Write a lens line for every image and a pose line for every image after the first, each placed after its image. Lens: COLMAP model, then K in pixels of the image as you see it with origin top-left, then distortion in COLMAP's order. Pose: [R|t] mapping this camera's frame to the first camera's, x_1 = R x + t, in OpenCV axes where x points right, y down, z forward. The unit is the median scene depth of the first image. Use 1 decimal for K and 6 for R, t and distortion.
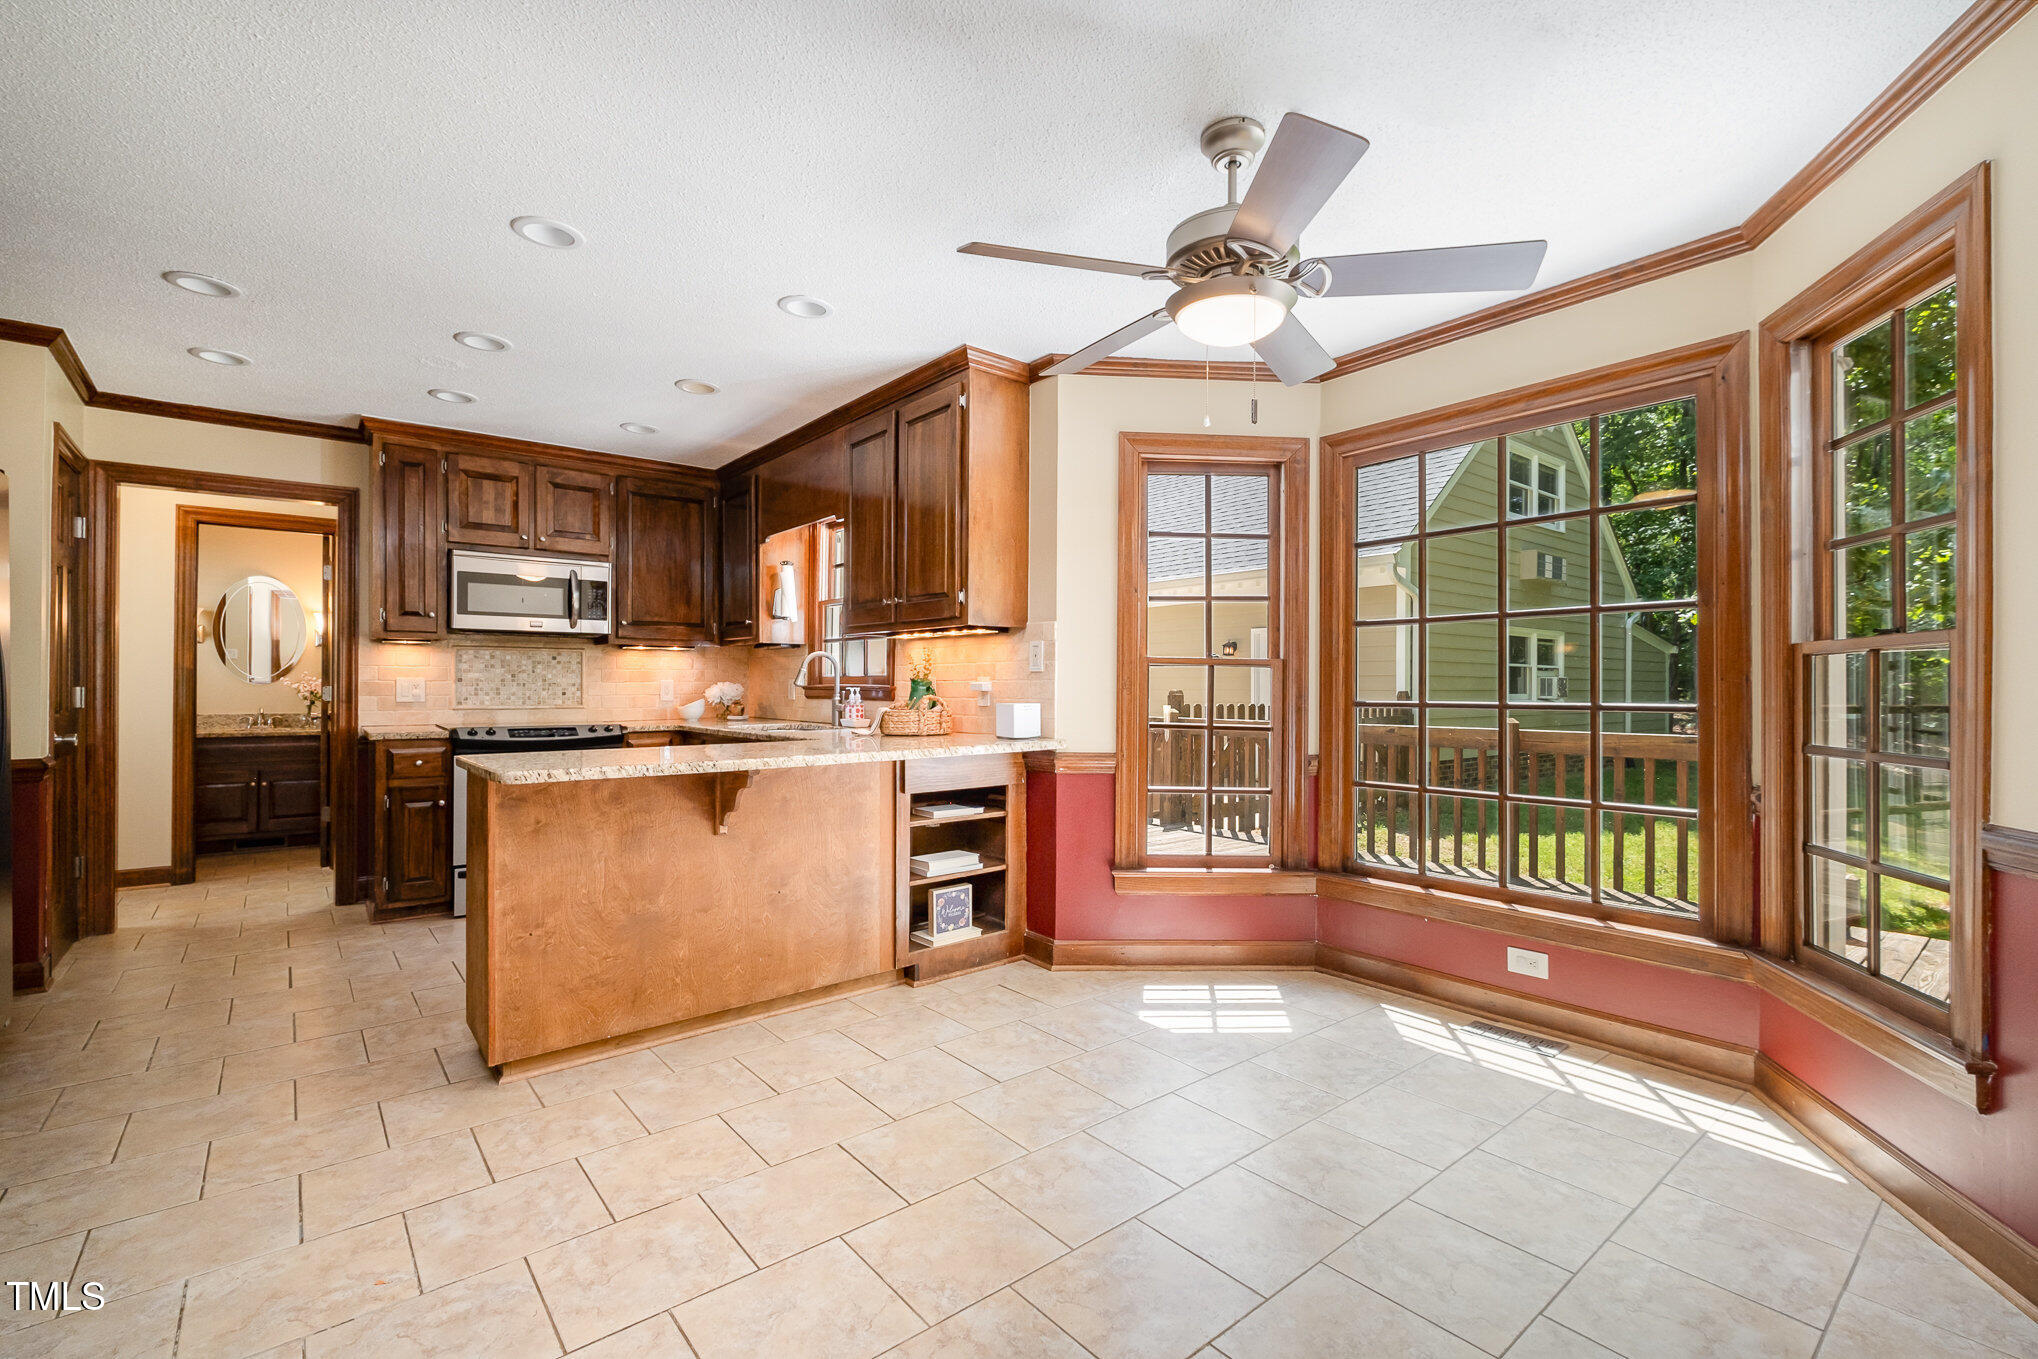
lens RADIAL K [[890.2, 0, 1031.1], [0, 890.2, 686.2], [0, 0, 1]] dist [0.003121, -0.002831]
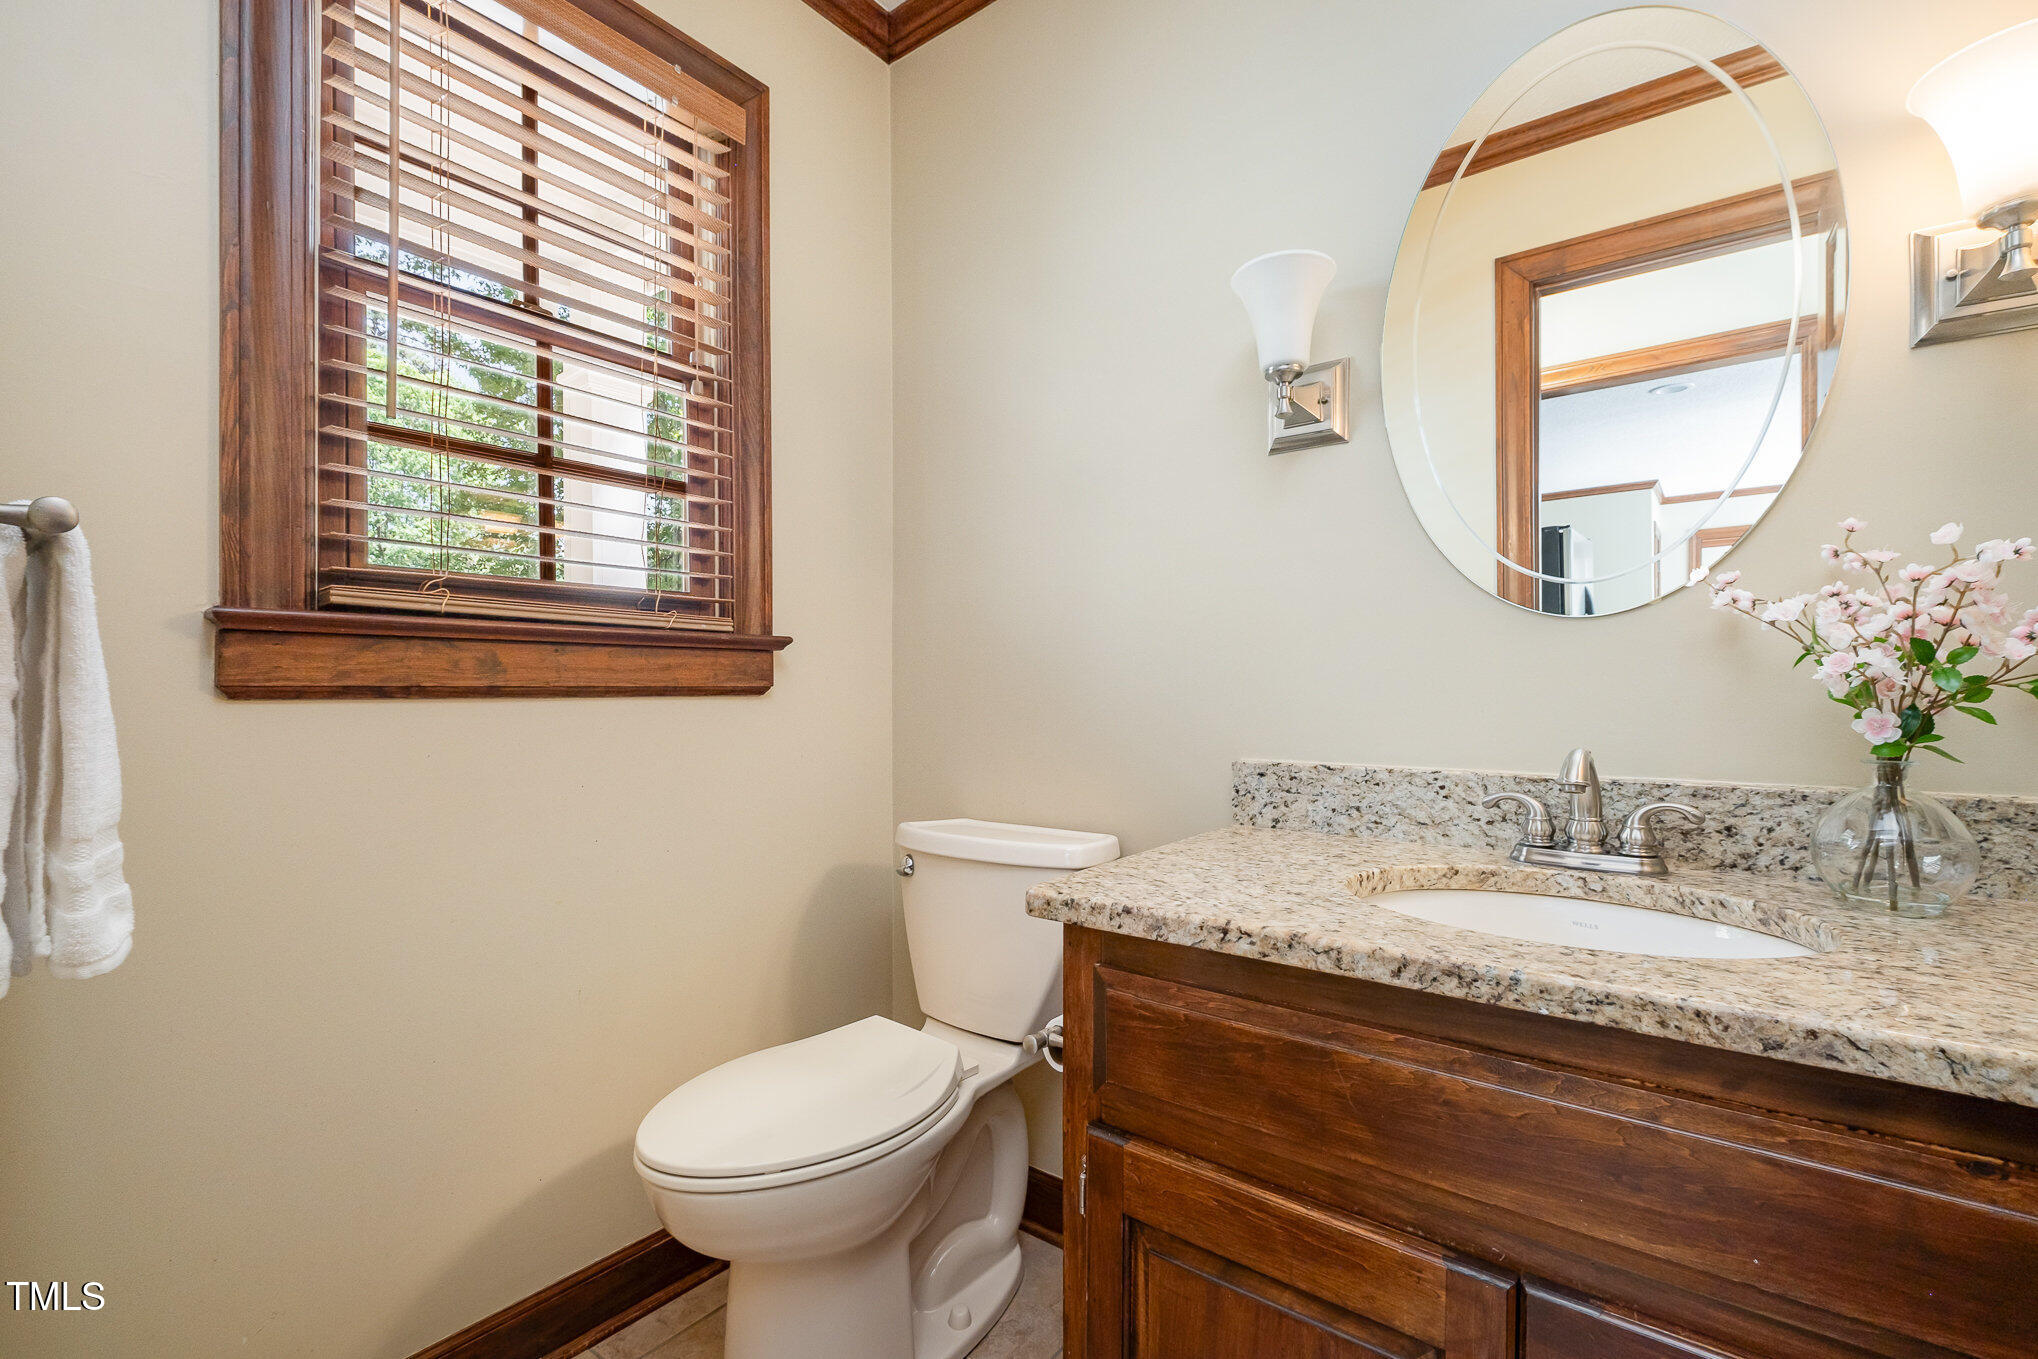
lens RADIAL K [[890.2, 0, 1031.1], [0, 890.2, 686.2], [0, 0, 1]] dist [0.003121, -0.002831]
pose [[0.218587, -0.003695, -0.975811, -1.019841], [0.000692, 0.999993, -0.003632, 0.017737], [0.975817, 0.000118, 0.218588, 1.214273]]
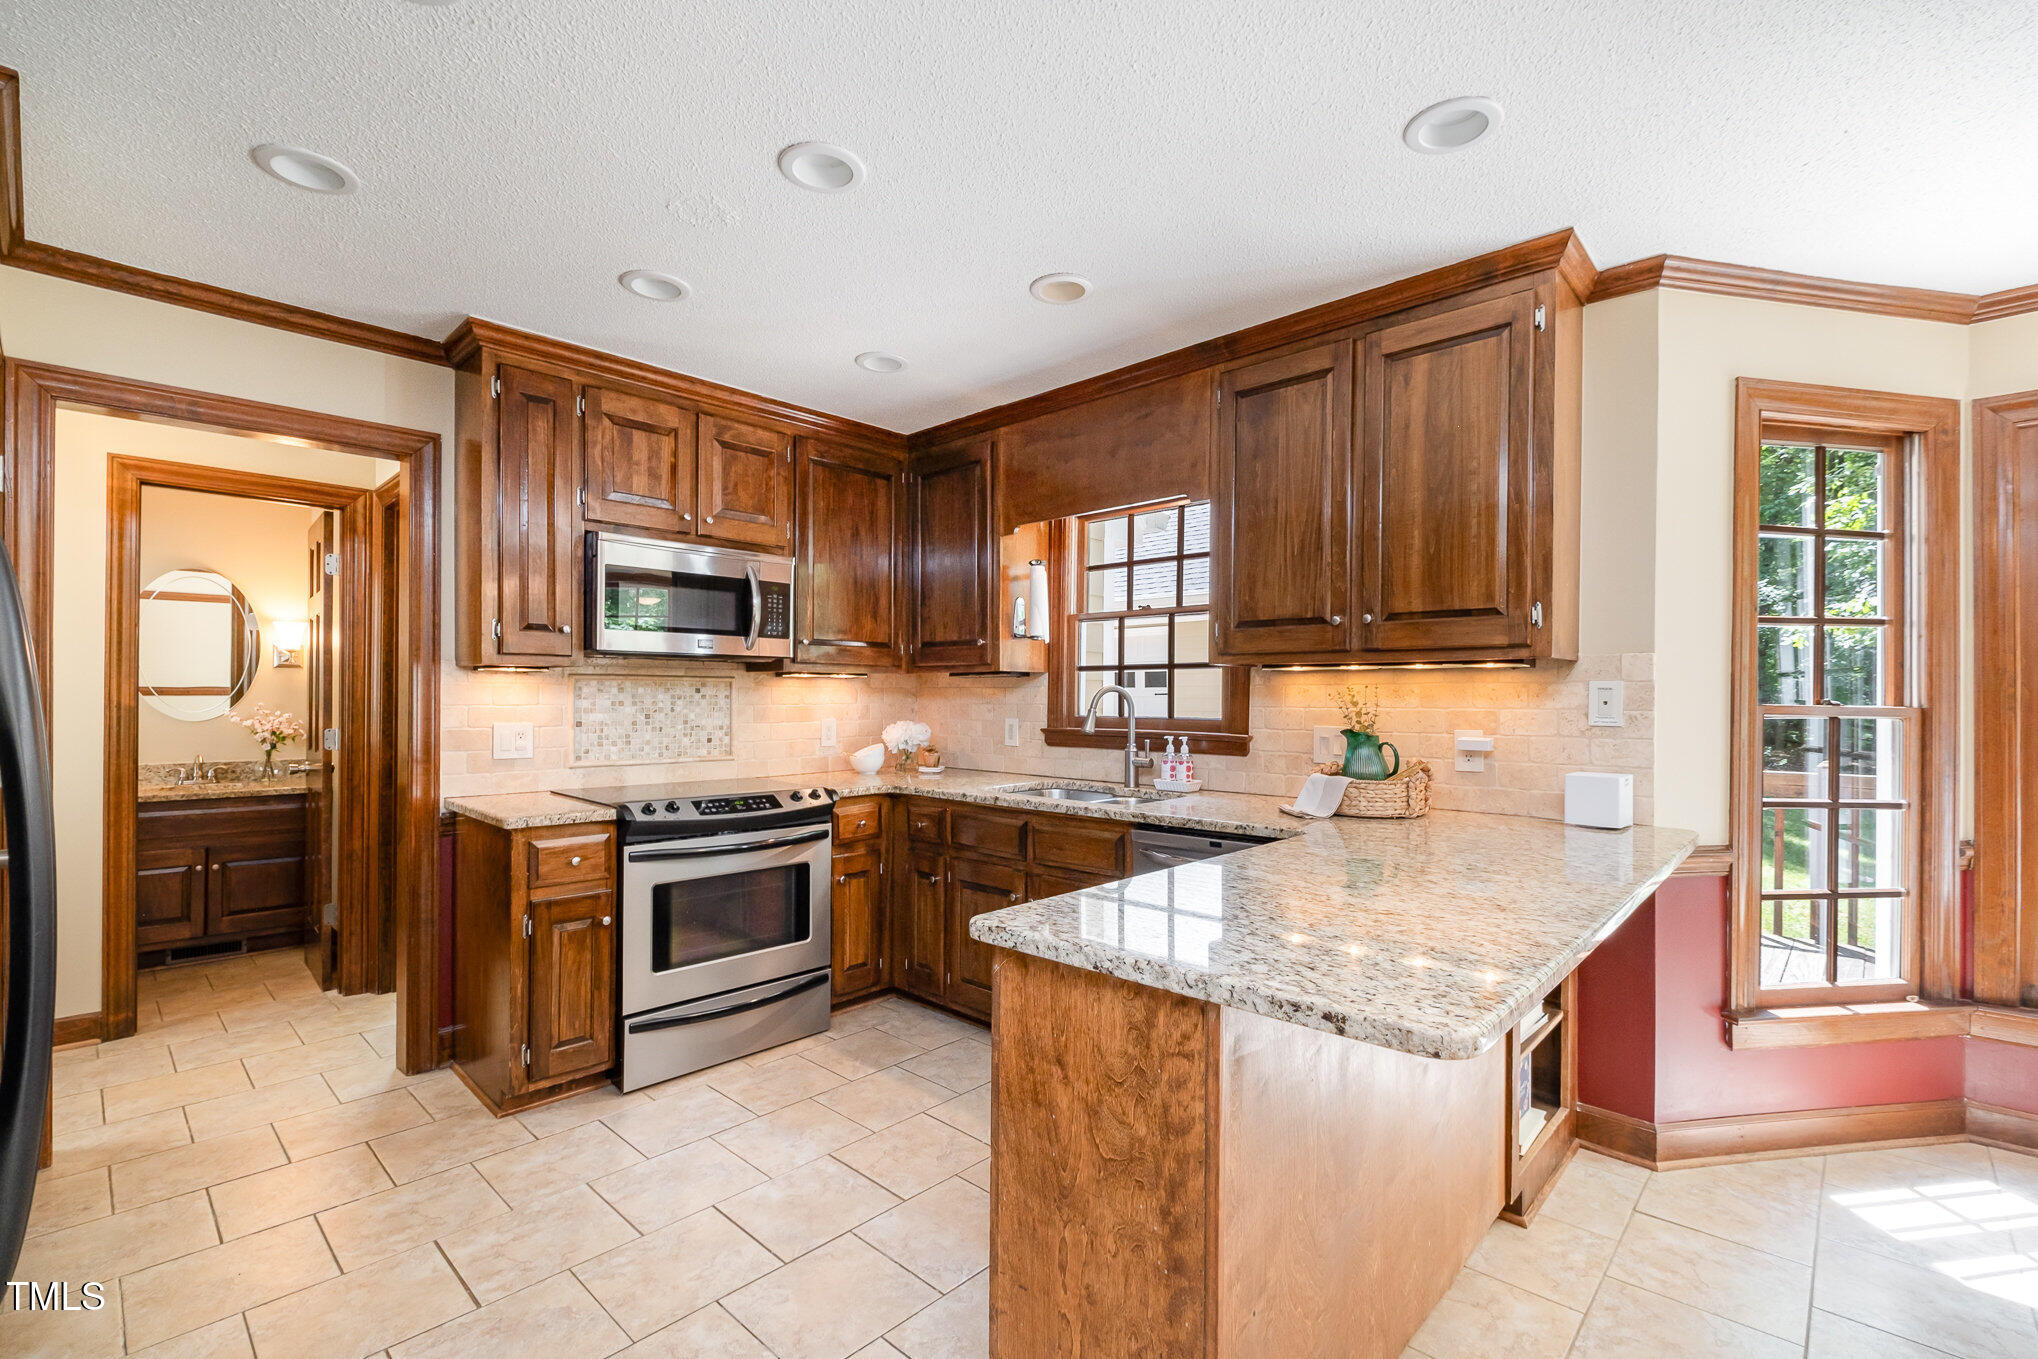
lens RADIAL K [[893.5, 0, 1031.8], [0, 893.5, 700.2], [0, 0, 1]] dist [0.000122, -0.000980]
pose [[0.992227, 0.001371, 0.124436, -0.423036], [-0.001511, 0.999998, 0.001030, -0.029516], [-0.124435, -0.001210, 0.992227, 0.307769]]
